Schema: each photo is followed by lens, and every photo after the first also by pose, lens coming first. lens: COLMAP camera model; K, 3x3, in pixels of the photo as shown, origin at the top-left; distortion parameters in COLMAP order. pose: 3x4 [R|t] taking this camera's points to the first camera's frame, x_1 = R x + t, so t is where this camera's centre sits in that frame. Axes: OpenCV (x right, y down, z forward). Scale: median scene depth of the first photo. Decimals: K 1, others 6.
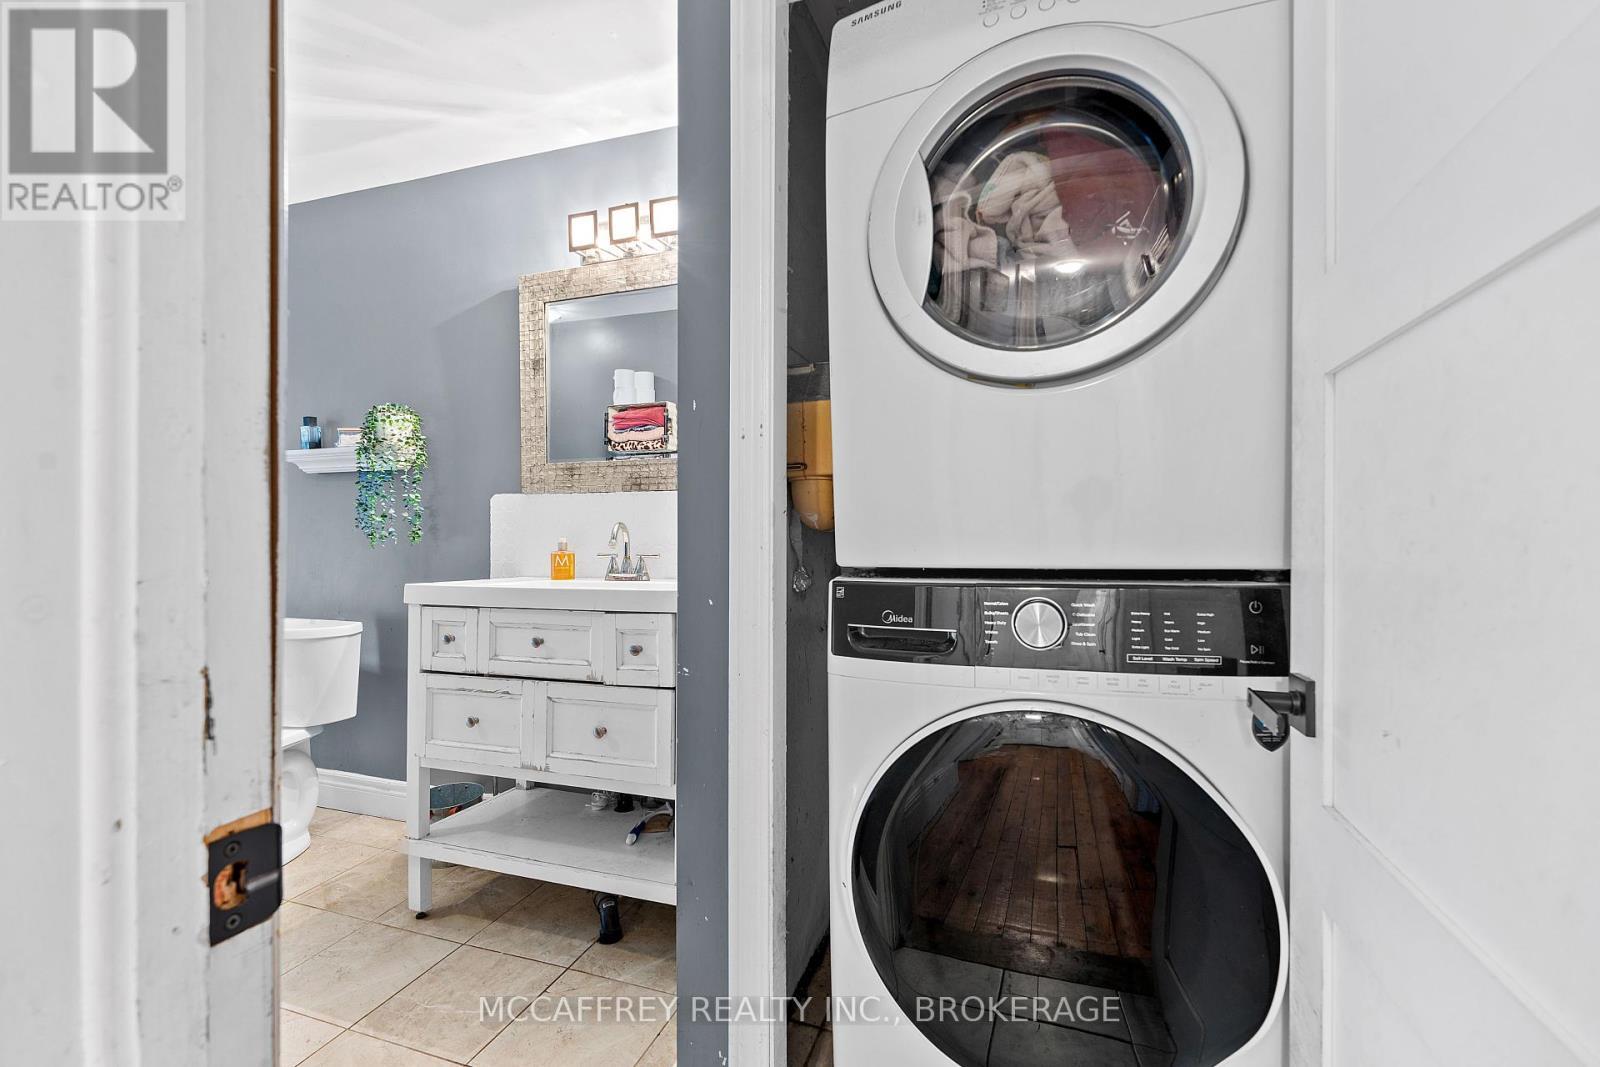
lens RADIAL K [[714.7, 0, 798.9], [0, 714.7, 532.4], [0, 0, 1]] dist [-0.007314, 0.000786]
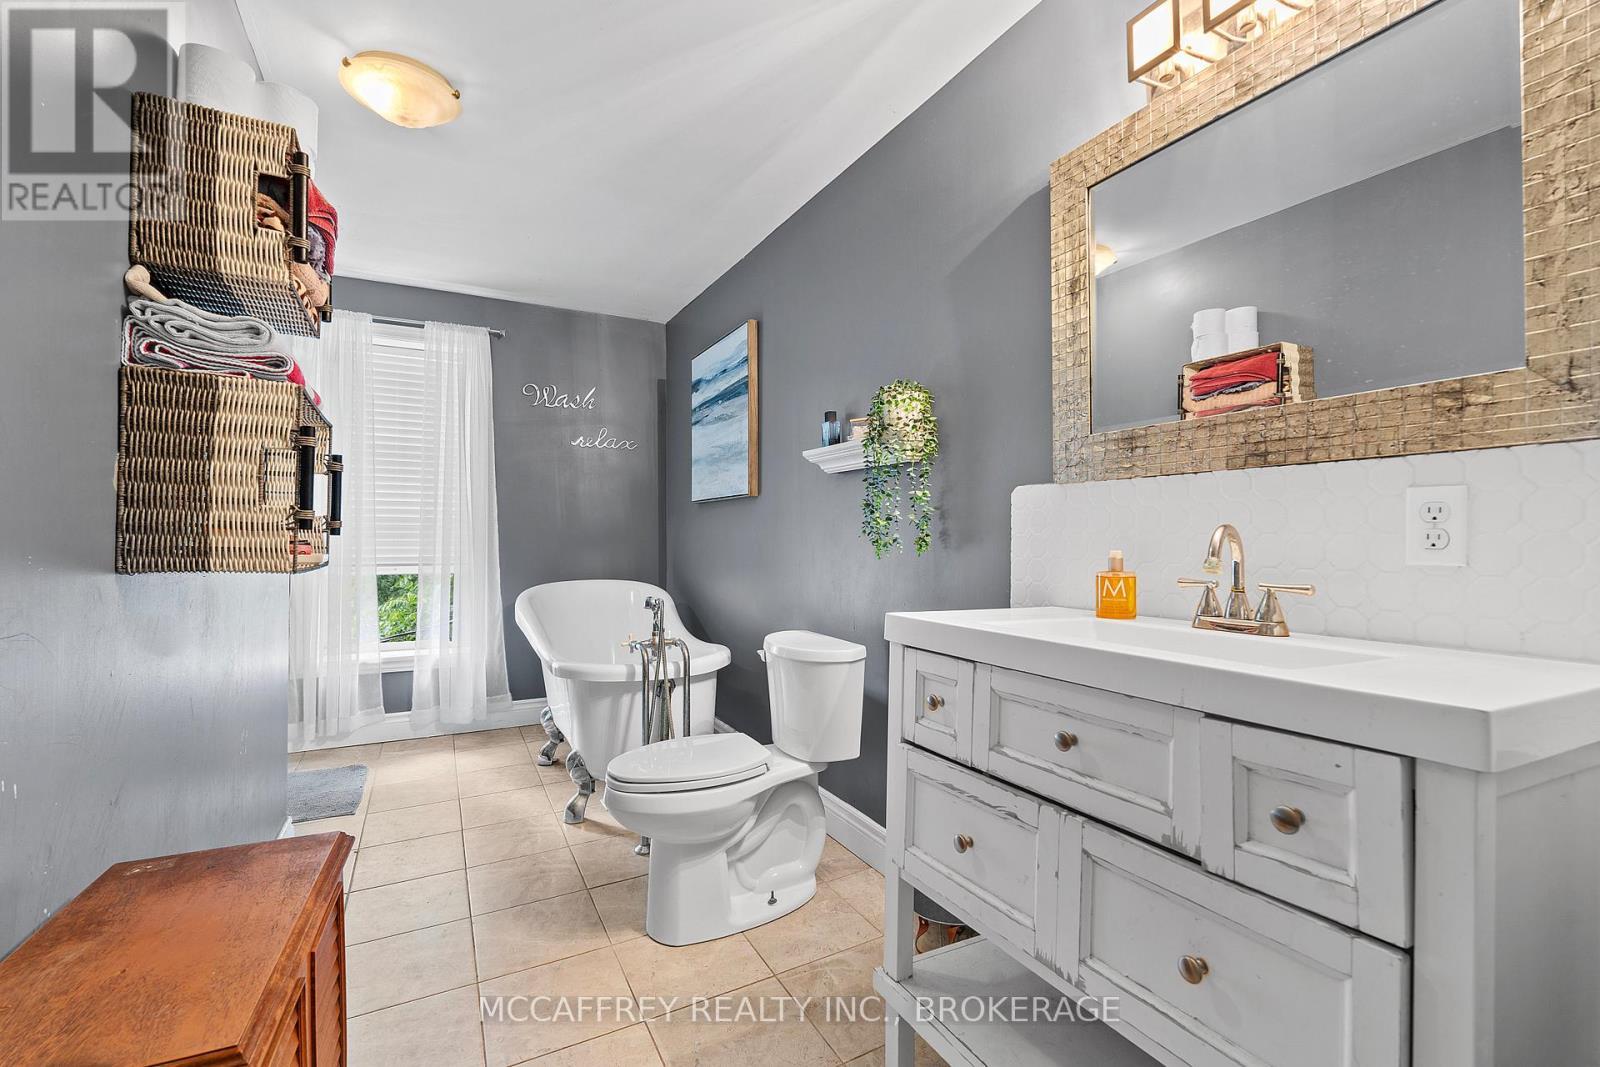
lens RADIAL K [[714.7, 0, 795.3], [0, 714.7, 534.0], [0, 0, 1]] dist [-0.007314, 0.000786]
pose [[0.735180, 0.003269, -0.677864, -0.111047], [-0.005611, 0.999983, -0.001263, -0.004169], [0.677848, 0.004732, 0.735187, 0.342327]]
